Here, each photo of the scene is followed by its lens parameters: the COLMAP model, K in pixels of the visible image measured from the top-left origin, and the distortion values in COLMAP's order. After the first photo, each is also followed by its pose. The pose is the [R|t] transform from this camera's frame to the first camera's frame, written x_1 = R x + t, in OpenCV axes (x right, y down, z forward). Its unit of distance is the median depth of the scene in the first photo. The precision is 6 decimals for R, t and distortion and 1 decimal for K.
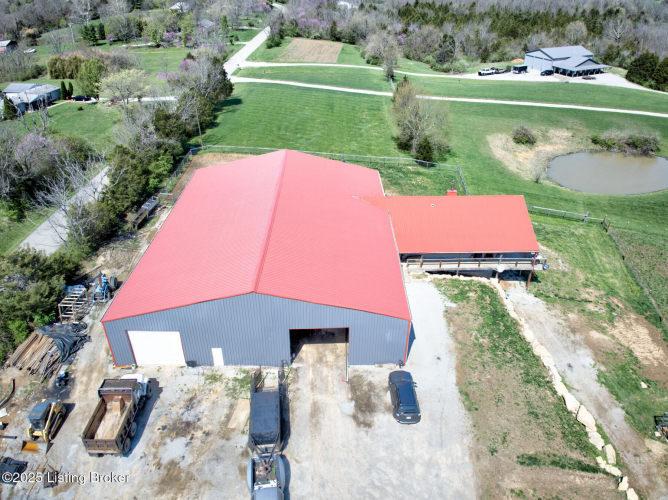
lens RADIAL K [[480.2, 0, 337.0], [0, 480.2, 250.4], [0, 0, 1]] dist [0.092929, -0.206746]
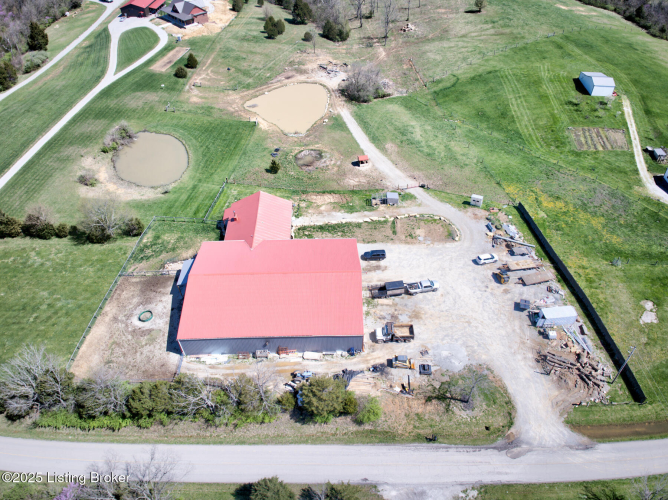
lens RADIAL K [[480.2, 0, 337.0], [0, 480.2, 250.4], [0, 0, 1]] dist [0.092929, -0.206746]
pose [[-0.009260, -0.690820, 0.722967, -1.317148], [0.528741, 0.610276, 0.589912, -1.046697], [-0.848733, 0.387725, 0.359614, 0.135535]]
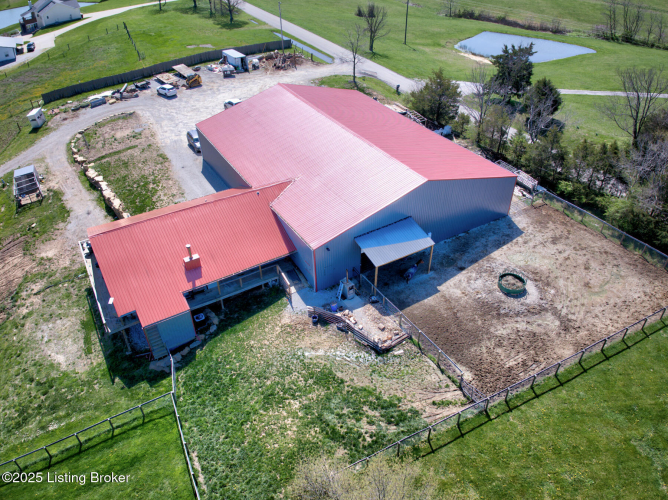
lens RADIAL K [[480.2, 0, 337.0], [0, 480.2, 250.4], [0, 0, 1]] dist [0.092929, -0.206746]
pose [[-0.863032, 0.307105, -0.401077, 0.393139], [-0.258435, 0.413778, 0.872926, -0.914455], [0.434037, 0.857015, -0.277737, 1.510601]]
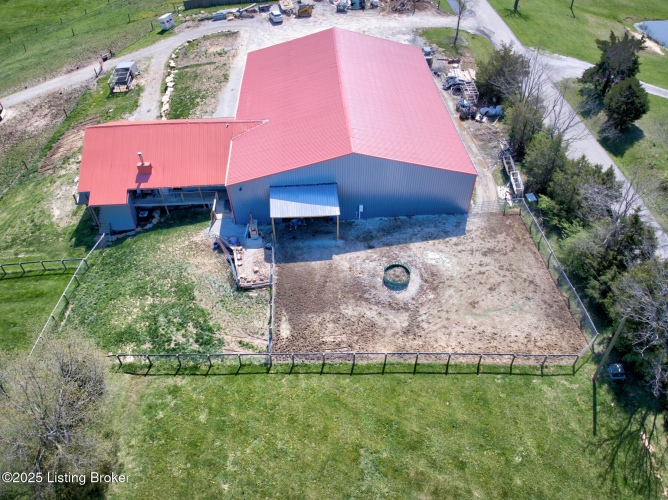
lens RADIAL K [[480.2, 0, 337.0], [0, 480.2, 250.4], [0, 0, 1]] dist [0.092929, -0.206746]
pose [[-0.998634, 0.037726, -0.036145, -0.061505], [-0.025297, 0.256190, 0.966295, -1.052412], [0.045714, 0.965890, -0.254886, 1.626197]]
